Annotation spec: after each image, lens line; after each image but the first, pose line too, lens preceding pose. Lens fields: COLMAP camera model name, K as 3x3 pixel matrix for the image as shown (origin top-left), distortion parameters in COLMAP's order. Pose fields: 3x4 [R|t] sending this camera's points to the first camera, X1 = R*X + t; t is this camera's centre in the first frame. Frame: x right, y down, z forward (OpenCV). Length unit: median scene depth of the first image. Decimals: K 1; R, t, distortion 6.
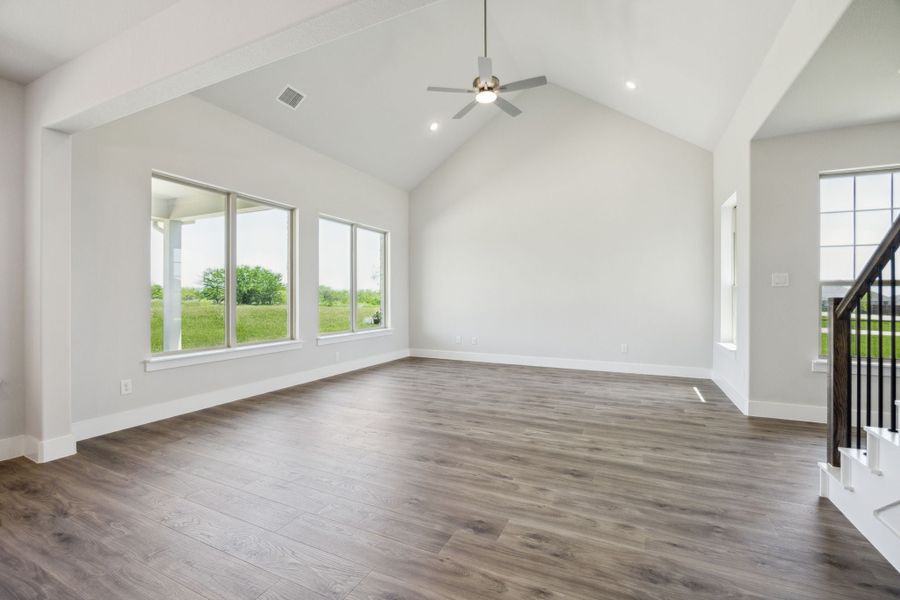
lens RADIAL K [[391.1, 0, 450.6], [0, 391.1, 296.2], [0, 0, 1]] dist [-0.007535, -0.000023]
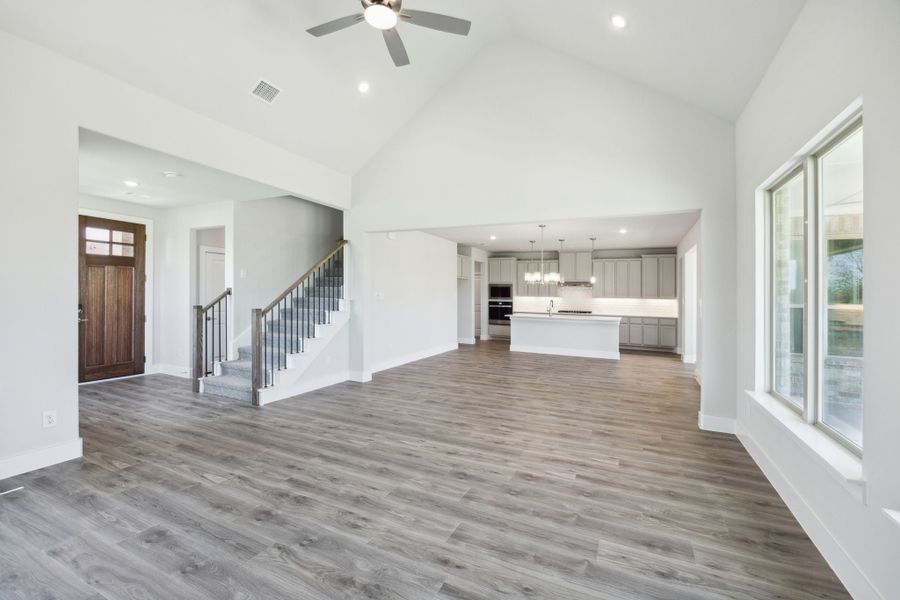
lens RADIAL K [[391.1, 0, 450.6], [0, 391.1, 296.2], [0, 0, 1]] dist [-0.007535, -0.000023]
pose [[-0.999759, -0.020582, 0.007666, -0.034286], [-0.020575, 0.999788, 0.000914, -0.065853], [-0.007683, 0.000757, -0.999970, 2.281342]]
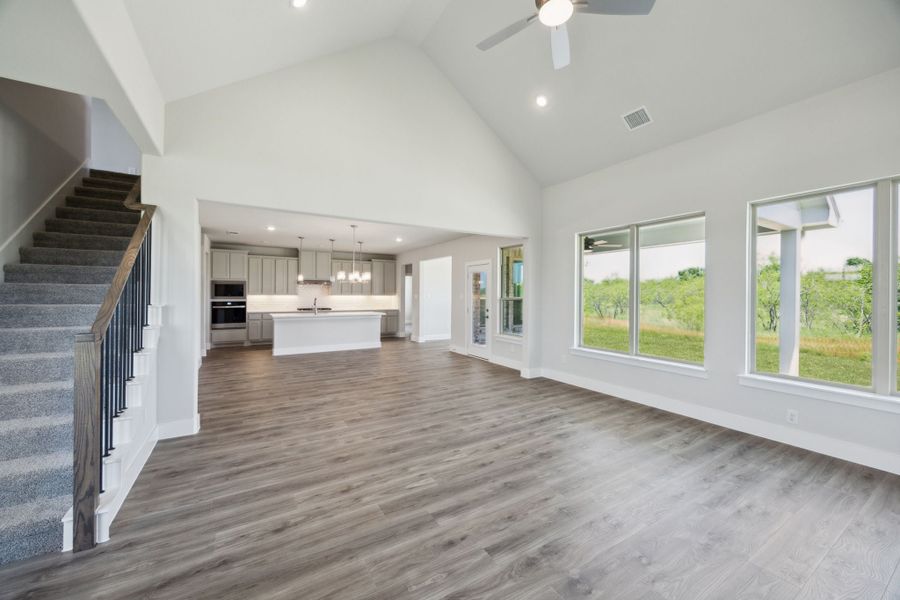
lens RADIAL K [[349.9, 0, 458.9], [0, 349.9, 296.4], [0, 0, 1]] dist [-0.000791, 0.000032]
pose [[-0.543759, -0.000898, -0.839241, 0.901773], [-0.002165, 0.999998, 0.000332, -0.067292], [0.839239, 0.001998, -0.543760, 1.636656]]
